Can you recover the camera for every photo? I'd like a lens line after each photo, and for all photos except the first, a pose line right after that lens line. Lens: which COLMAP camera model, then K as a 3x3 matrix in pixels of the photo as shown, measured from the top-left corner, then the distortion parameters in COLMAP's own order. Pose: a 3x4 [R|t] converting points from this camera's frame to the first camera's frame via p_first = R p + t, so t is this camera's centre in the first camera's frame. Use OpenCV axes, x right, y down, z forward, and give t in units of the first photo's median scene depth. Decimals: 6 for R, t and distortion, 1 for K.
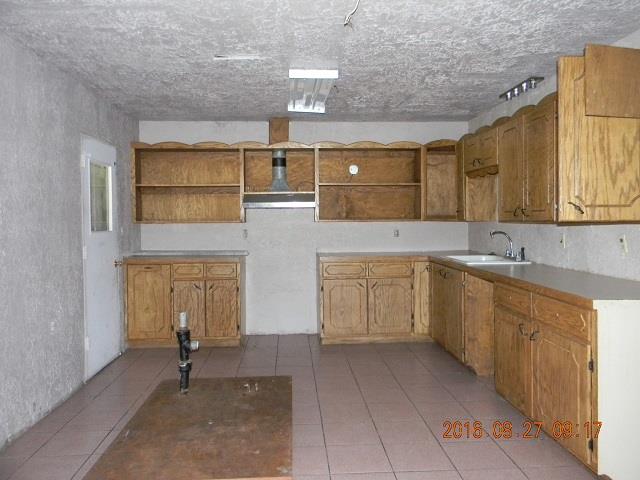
lens RADIAL K [[517.5, 0, 320.0], [0, 517.5, 240.0], [0, 0, 1]] dist [0.009864, -0.000719]
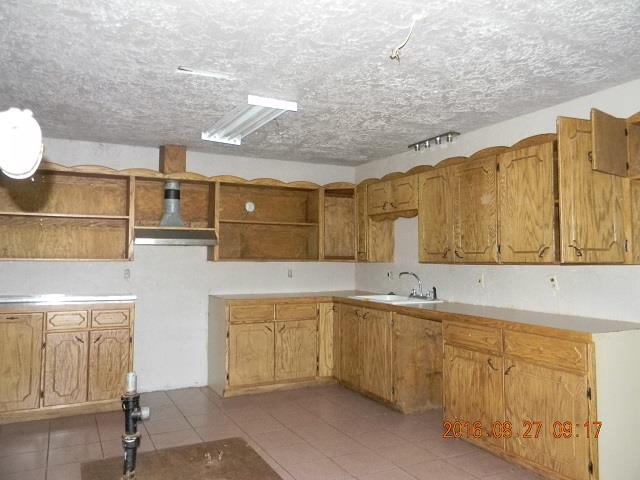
lens RADIAL K [[517.5, 0, 320.0], [0, 517.5, 240.0], [0, 0, 1]] dist [0.009864, -0.000719]
pose [[0.919087, 0.026234, 0.393181, -0.213731], [0.004840, 0.996955, -0.077832, -0.000345], [-0.394025, 0.073438, 0.916161, 0.091437]]
